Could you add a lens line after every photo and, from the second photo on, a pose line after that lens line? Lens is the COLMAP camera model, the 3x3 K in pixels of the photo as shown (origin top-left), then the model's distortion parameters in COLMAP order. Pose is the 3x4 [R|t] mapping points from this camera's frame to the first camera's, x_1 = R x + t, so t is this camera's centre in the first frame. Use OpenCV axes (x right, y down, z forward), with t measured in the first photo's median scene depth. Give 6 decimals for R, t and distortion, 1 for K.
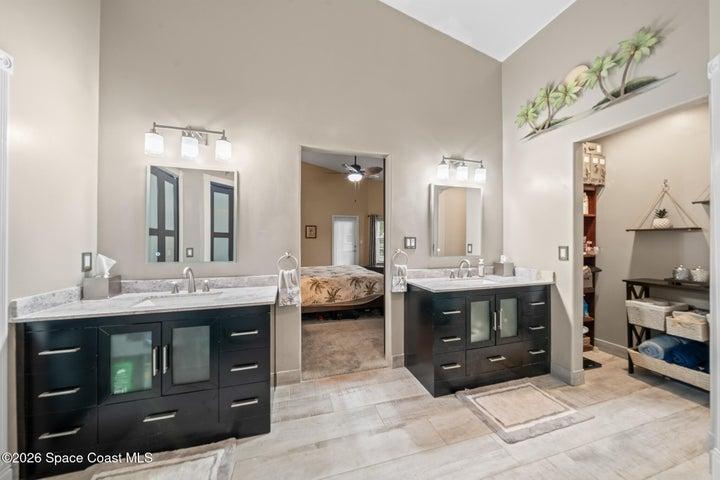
lens RADIAL K [[246.6, 0, 361.4], [0, 246.6, 240.2], [0, 0, 1]] dist [-0.005406, 0.000055]
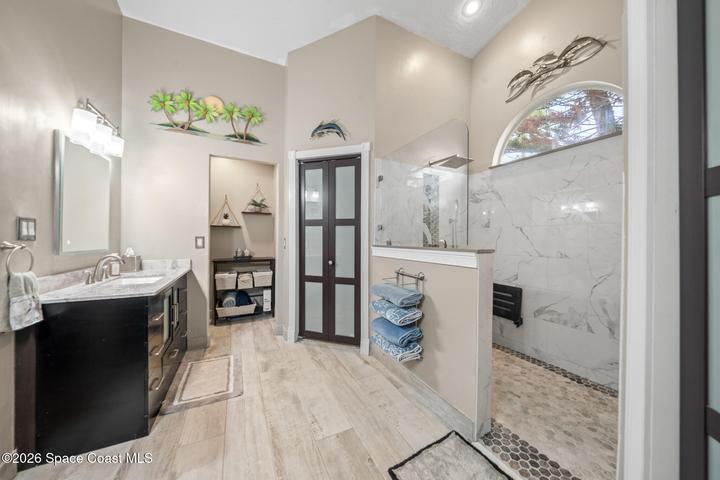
lens RADIAL K [[246.6, 0, 361.7], [0, 246.6, 239.5], [0, 0, 1]] dist [-0.005406, 0.000055]
pose [[-0.190151, -0.005584, 0.981739, -0.529576], [-0.010330, 0.999940, 0.003687, 0.027762], [-0.981701, -0.009441, -0.190197, 0.476033]]
